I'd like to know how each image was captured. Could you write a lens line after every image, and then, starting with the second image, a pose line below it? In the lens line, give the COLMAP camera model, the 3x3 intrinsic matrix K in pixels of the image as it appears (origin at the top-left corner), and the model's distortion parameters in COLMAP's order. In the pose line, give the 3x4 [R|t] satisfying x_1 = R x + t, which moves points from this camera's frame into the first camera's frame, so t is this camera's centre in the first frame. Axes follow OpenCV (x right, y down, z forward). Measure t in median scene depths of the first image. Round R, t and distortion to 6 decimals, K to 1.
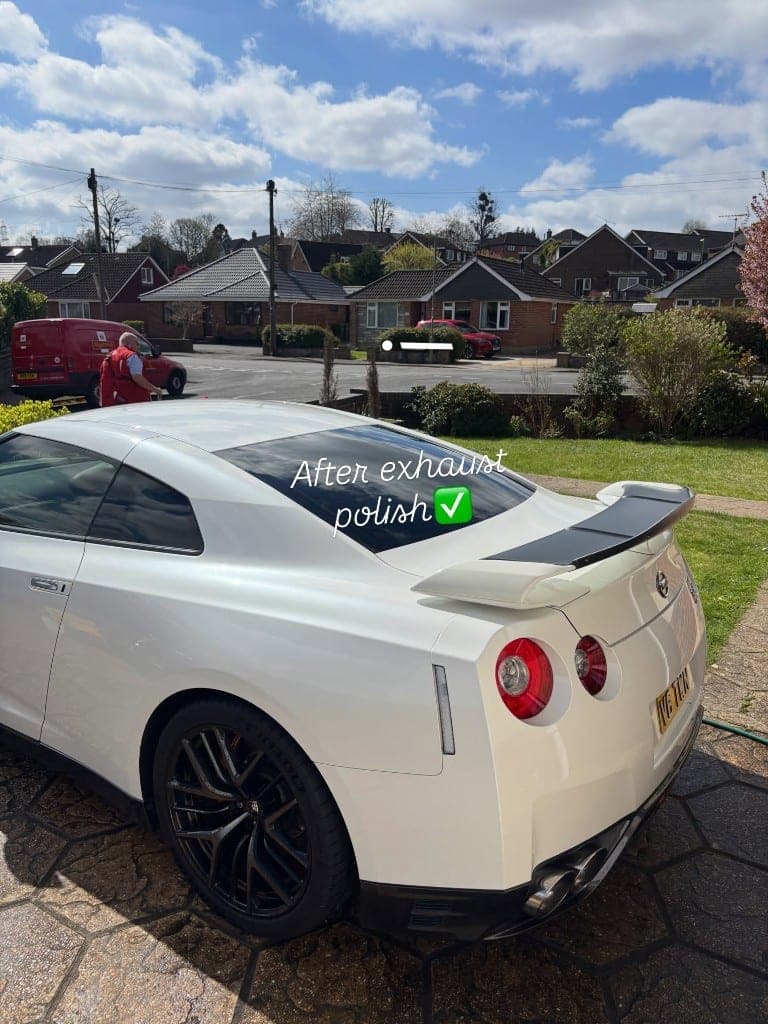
lens RADIAL K [[786.1, 0, 363.6], [0, 786.1, 516.6], [0, 0, 1]] dist [0.058820, -0.077328]
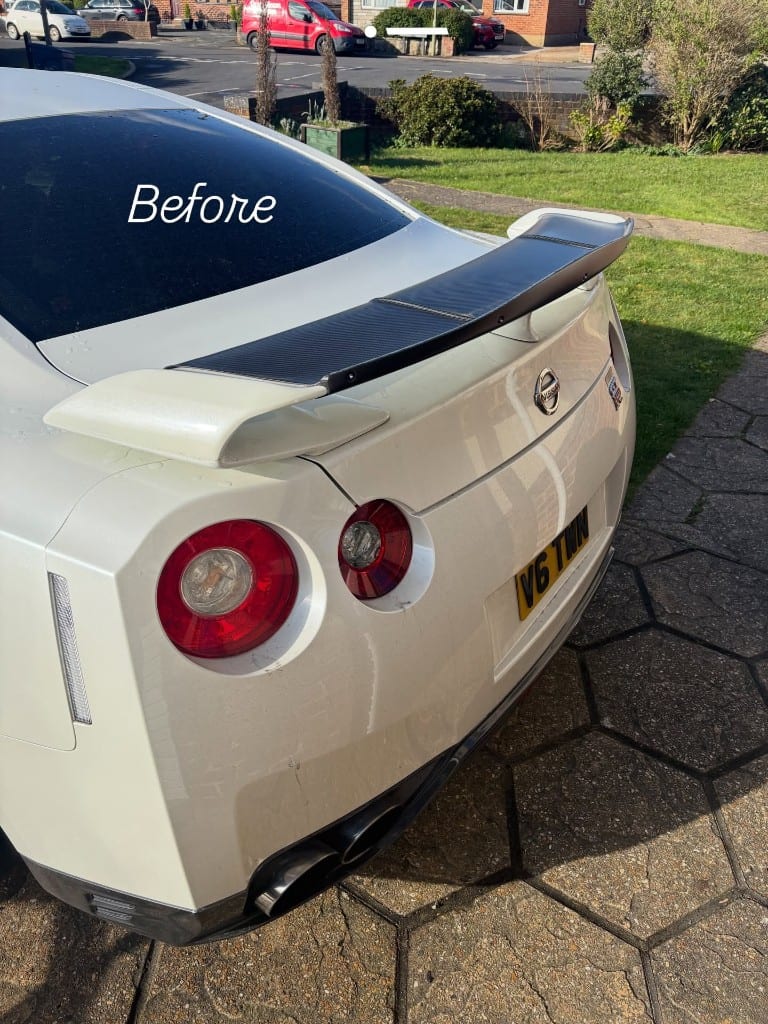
lens RADIAL K [[786.1, 0, 363.6], [0, 786.1, 516.6], [0, 0, 1]] dist [0.058820, -0.077328]
pose [[0.999957, 0.009174, 0.001497, 0.217952], [-0.009163, 0.945756, 0.324748, -0.017691], [0.001563, -0.324748, 0.945799, 0.365764]]
